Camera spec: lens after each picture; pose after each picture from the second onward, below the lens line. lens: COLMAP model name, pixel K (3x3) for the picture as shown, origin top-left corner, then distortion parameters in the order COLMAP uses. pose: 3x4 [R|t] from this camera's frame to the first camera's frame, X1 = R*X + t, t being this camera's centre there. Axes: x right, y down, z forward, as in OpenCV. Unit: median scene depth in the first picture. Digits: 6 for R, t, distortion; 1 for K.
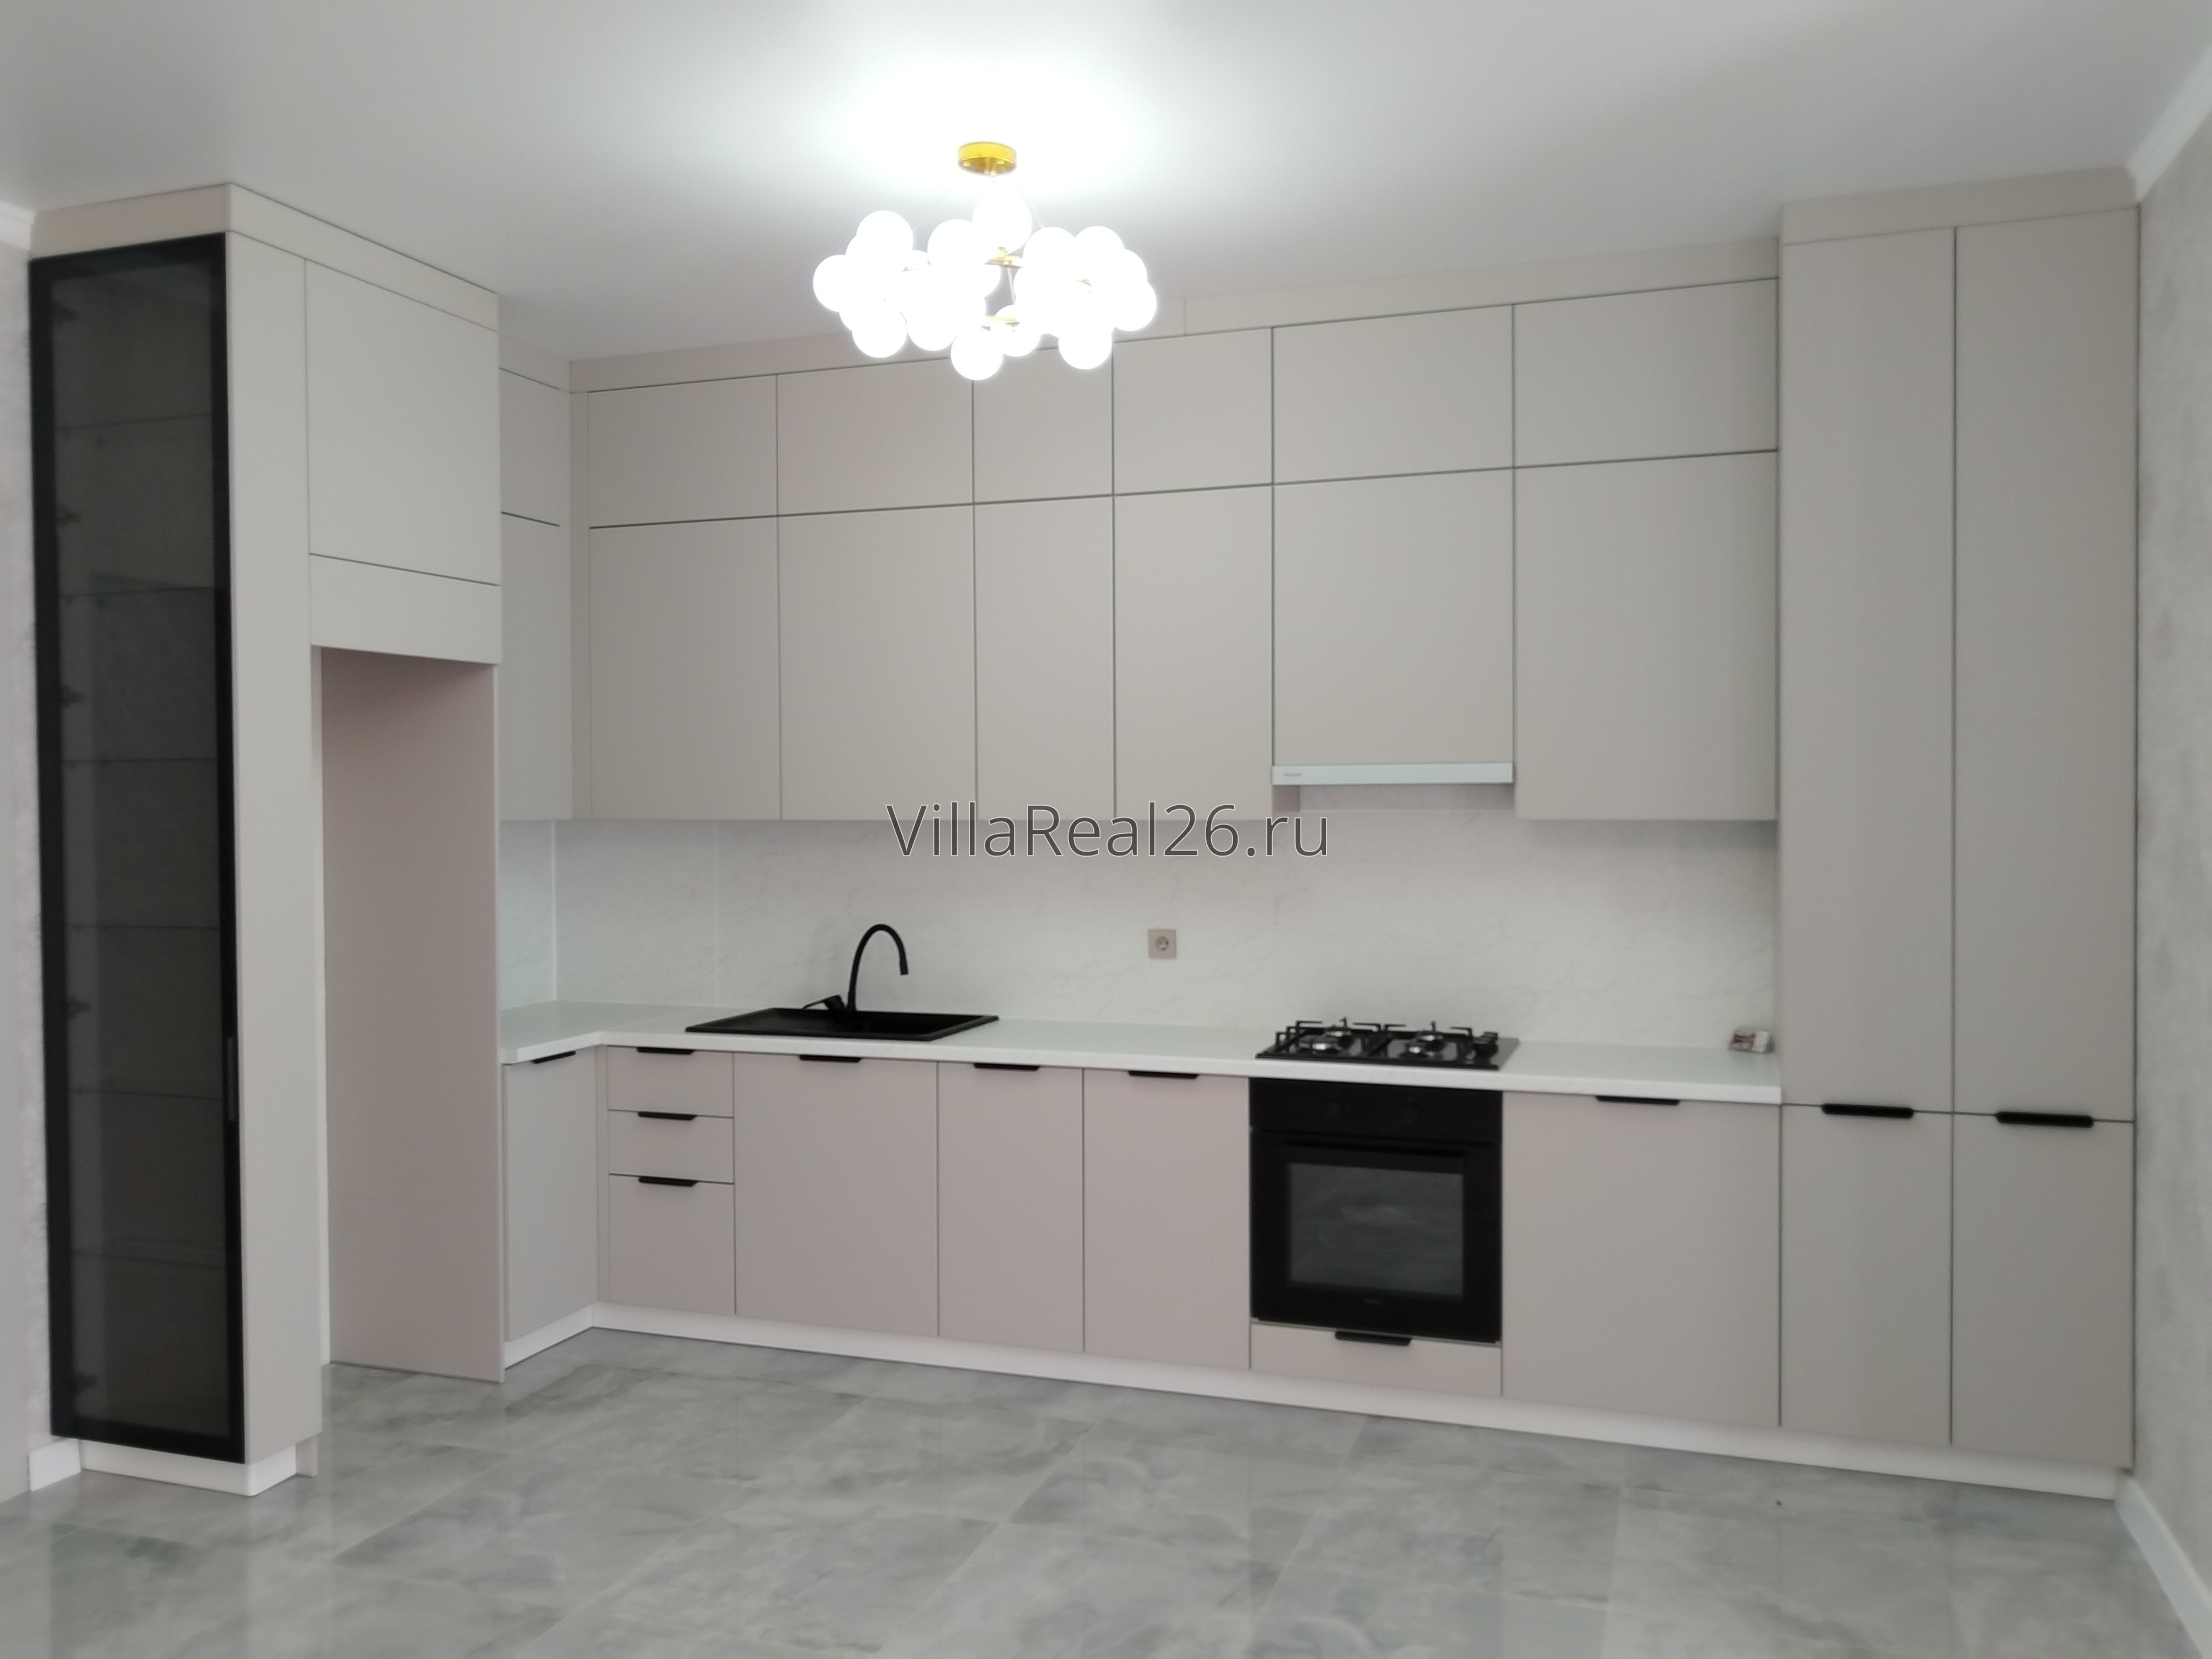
lens RADIAL K [[1720.7, 0, 1113.4], [0, 1720.7, 827.6], [0, 0, 1]] dist [-0.004469, -0.001873]
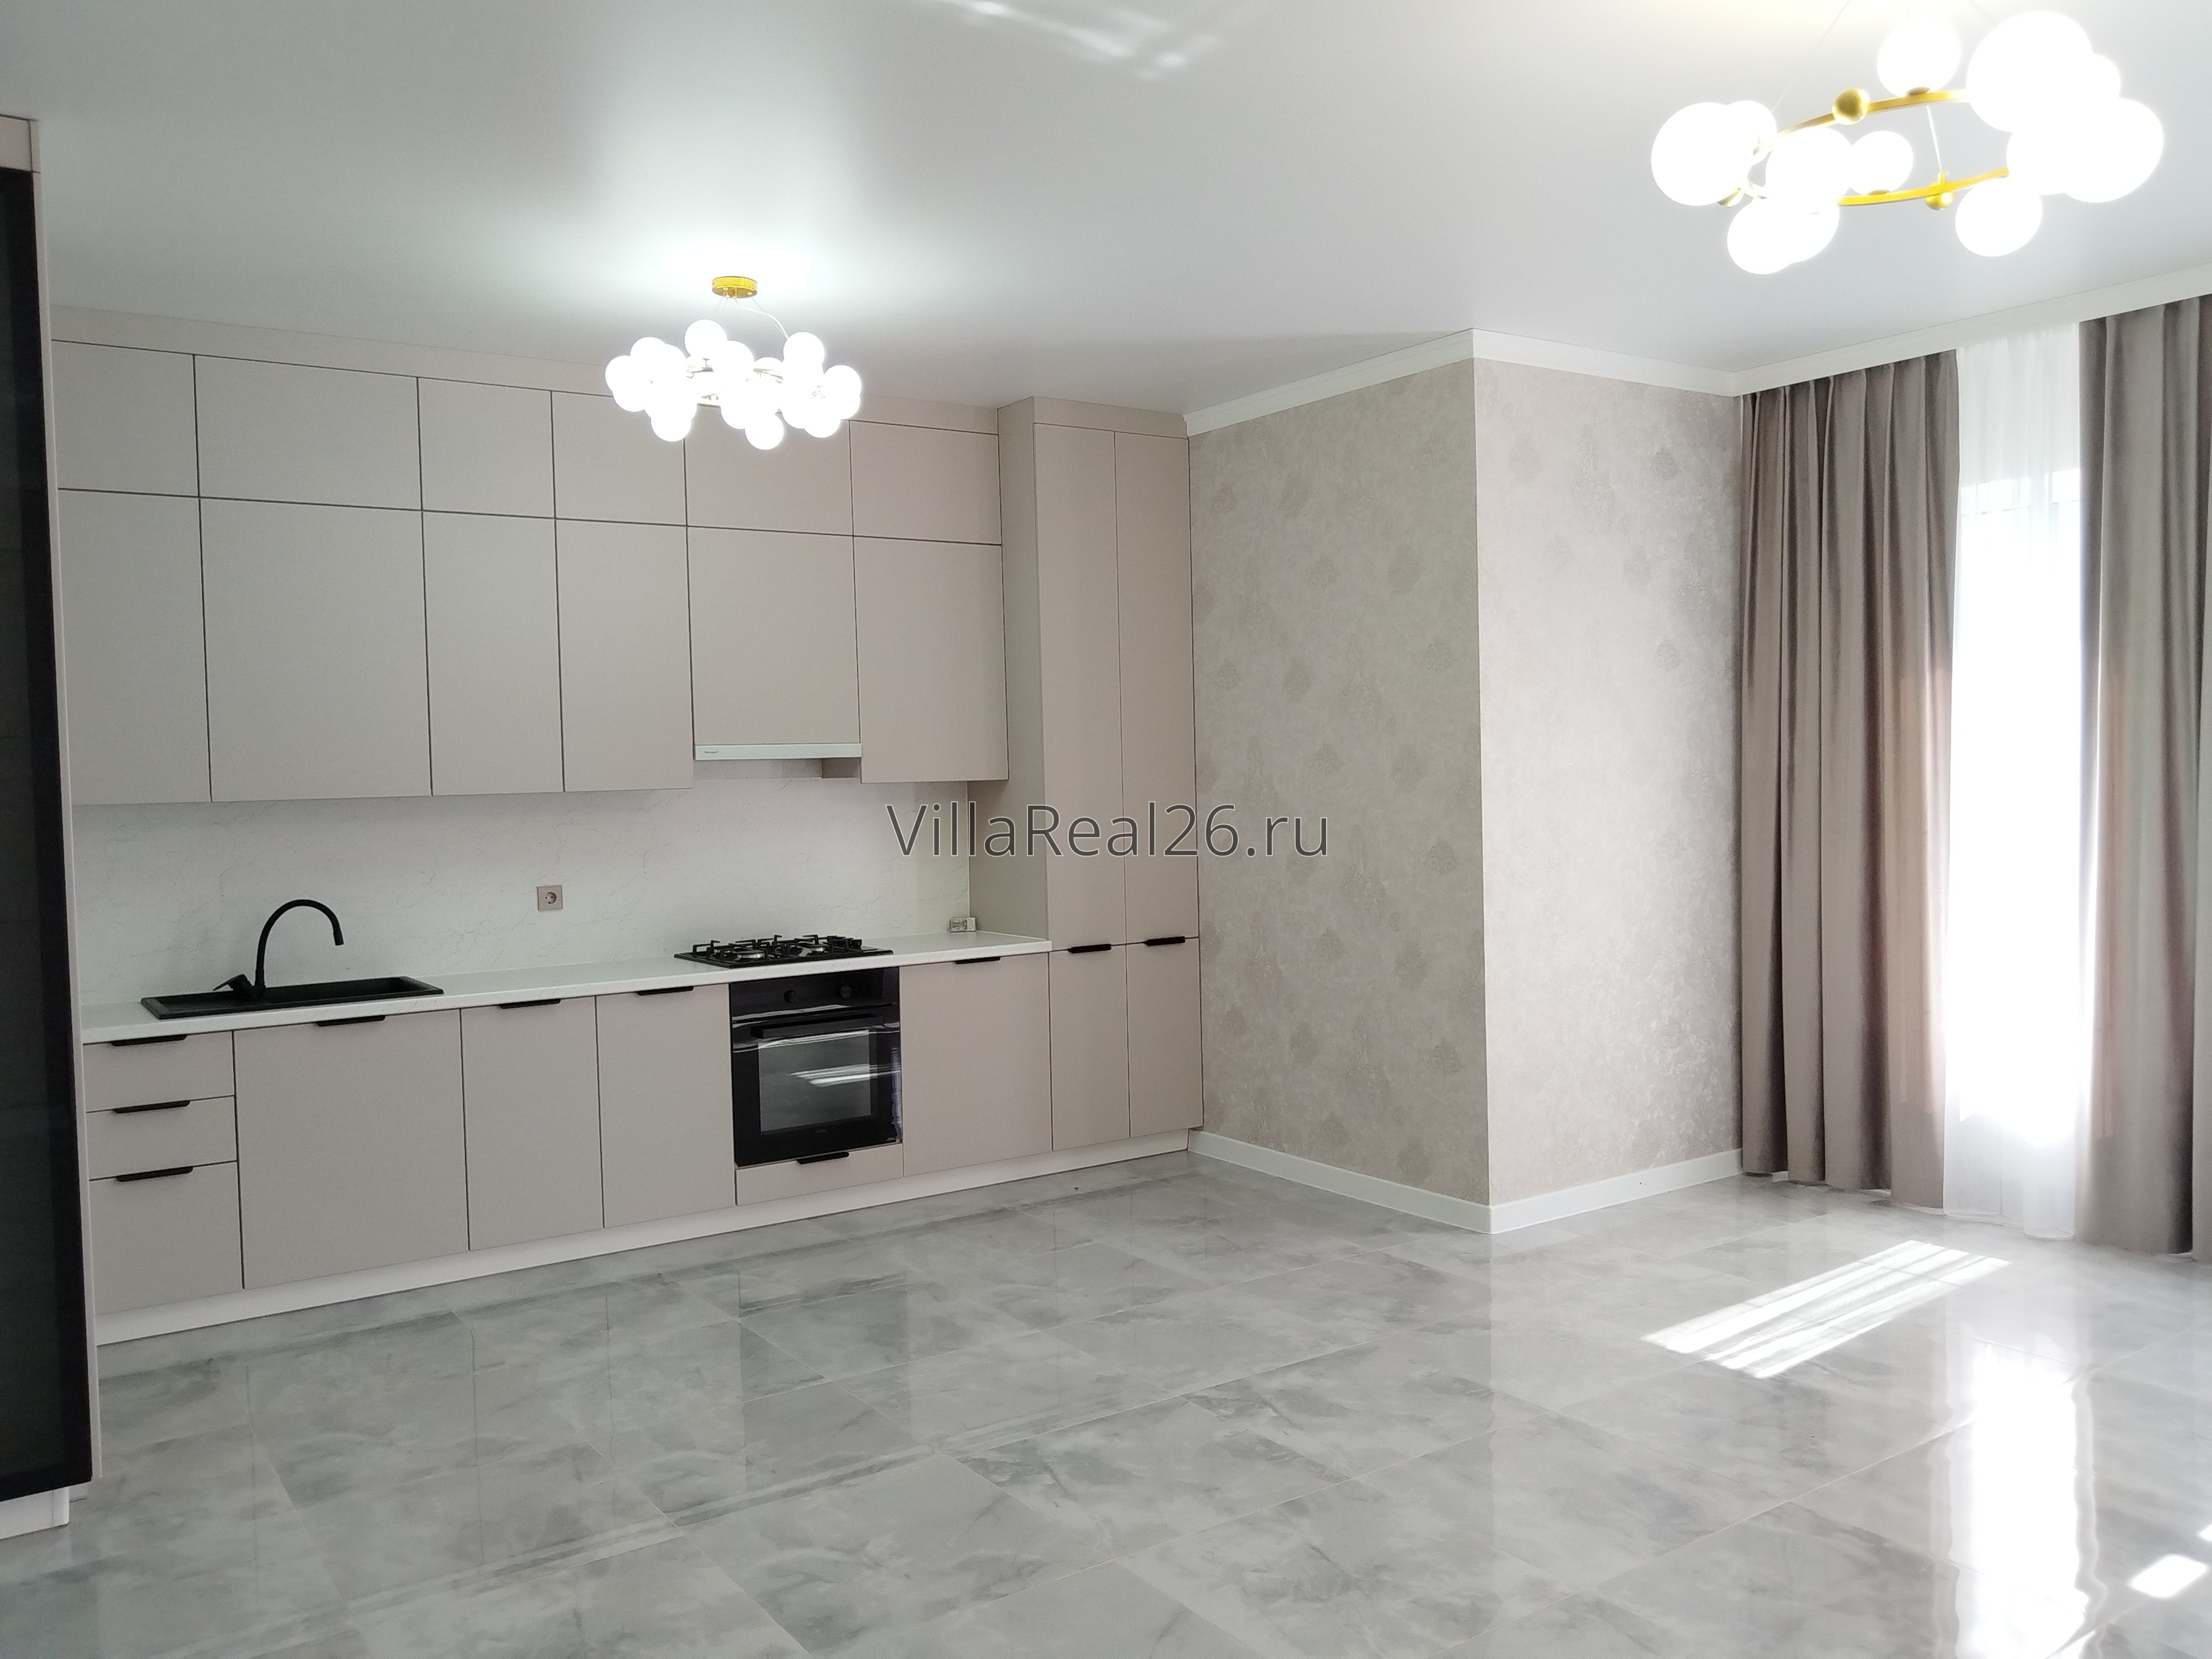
lens RADIAL K [[1741.6, 0, 1113.7], [0, 1741.6, 802.7], [0, 0, 1]] dist [-0.007709, -0.000495]
pose [[0.594310, -0.028974, 0.803714, -0.824644], [0.035618, 0.999319, 0.009687, 0.005446], [-0.803447, 0.022870, 0.594937, -0.030737]]
